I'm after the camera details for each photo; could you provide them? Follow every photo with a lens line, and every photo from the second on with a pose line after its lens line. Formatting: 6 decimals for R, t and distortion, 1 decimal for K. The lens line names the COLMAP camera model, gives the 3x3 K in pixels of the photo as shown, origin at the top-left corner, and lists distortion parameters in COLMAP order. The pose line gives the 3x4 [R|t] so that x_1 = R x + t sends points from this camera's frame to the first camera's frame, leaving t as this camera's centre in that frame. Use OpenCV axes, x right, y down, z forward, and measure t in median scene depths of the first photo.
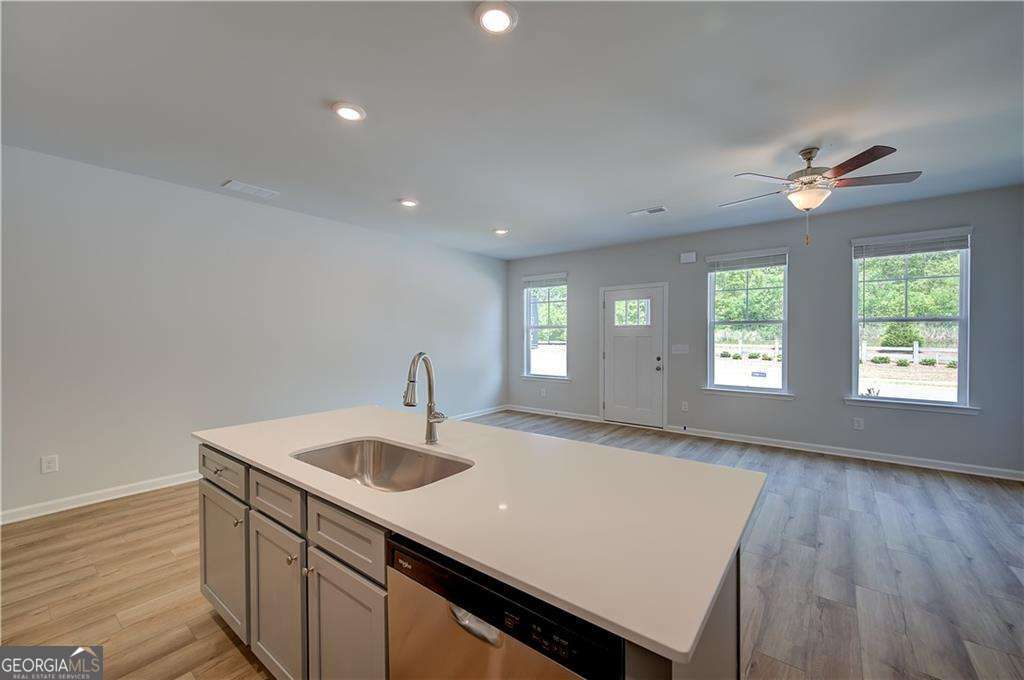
lens RADIAL K [[409.5, 0, 514.3], [0, 409.5, 339.3], [0, 0, 1]] dist [0.006011, -0.001938]
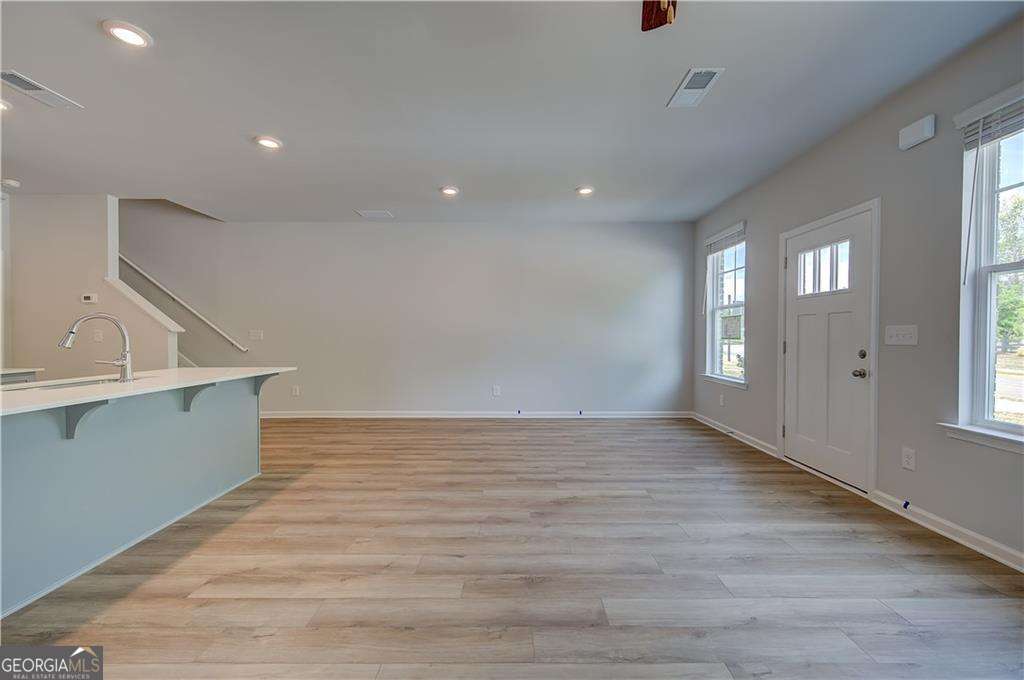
lens RADIAL K [[409.5, 0, 515.2], [0, 409.5, 339.6], [0, 0, 1]] dist [0.006011, -0.001938]
pose [[0.614649, 0.009699, -0.788741, 0.489886], [-0.006060, 0.999953, 0.007574, 0.028102], [0.788777, 0.000125, 0.614679, 0.351641]]
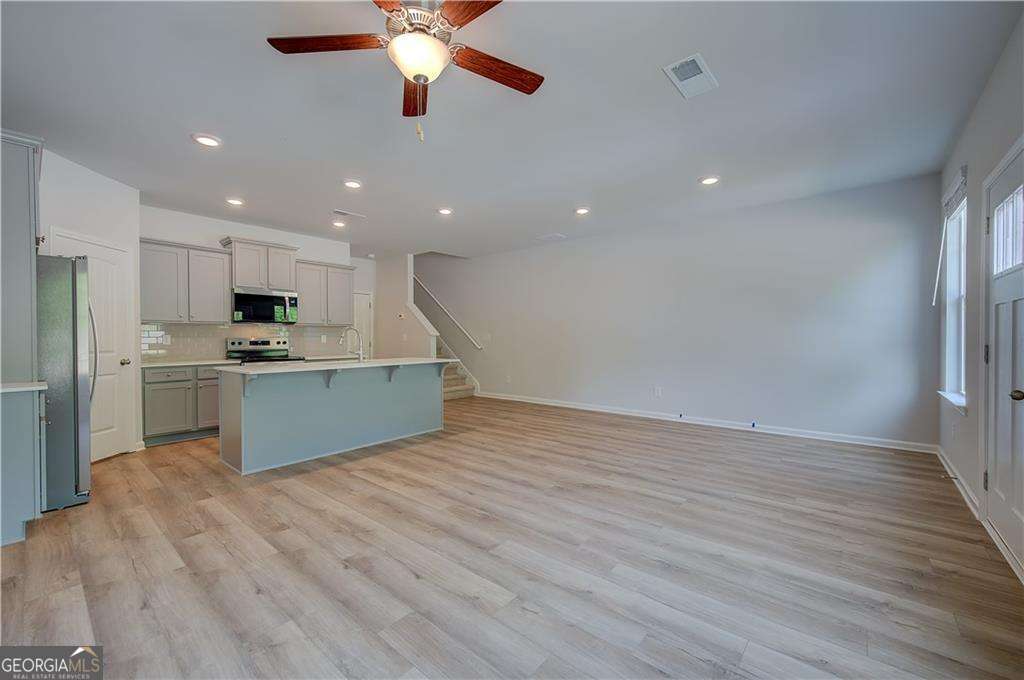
lens RADIAL K [[409.5, 0, 514.0], [0, 409.5, 337.6], [0, 0, 1]] dist [0.006011, -0.001938]
pose [[-0.040431, 0.002534, -0.999179, 0.687940], [-0.001850, 0.999995, 0.002610, 0.025954], [0.999181, 0.001954, -0.040426, 0.613718]]
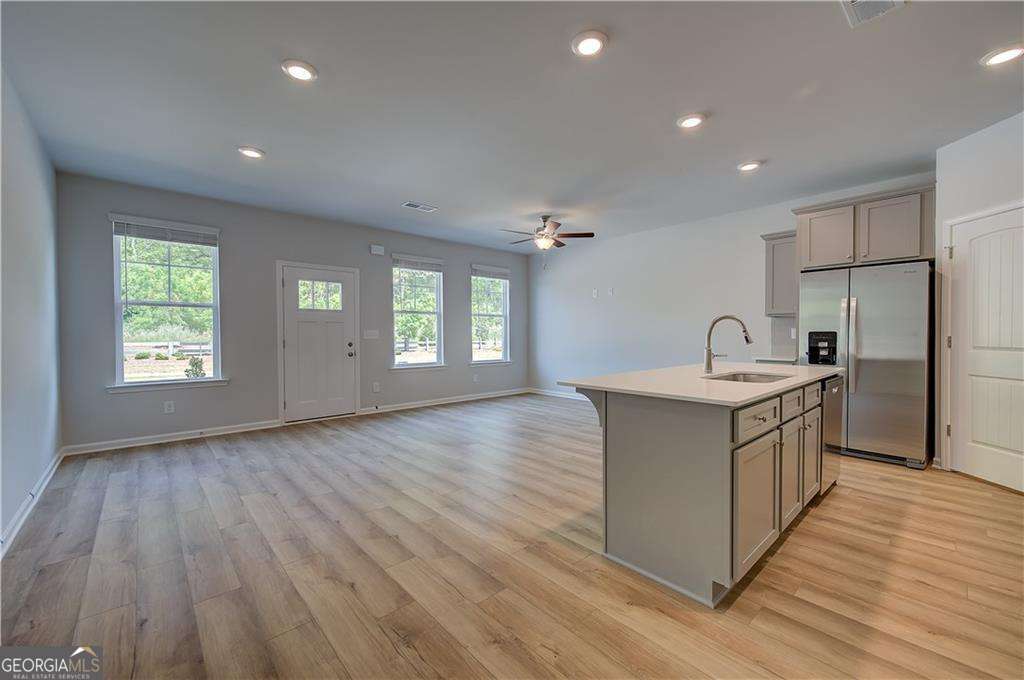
lens RADIAL K [[409.5, 0, 518.1], [0, 409.5, 339.4], [0, 0, 1]] dist [0.006011, -0.001938]
pose [[0.162461, -0.012610, 0.986634, -0.563926], [0.011915, 0.999871, 0.010818, 0.029006], [-0.986643, 0.009998, 0.162590, 0.437862]]
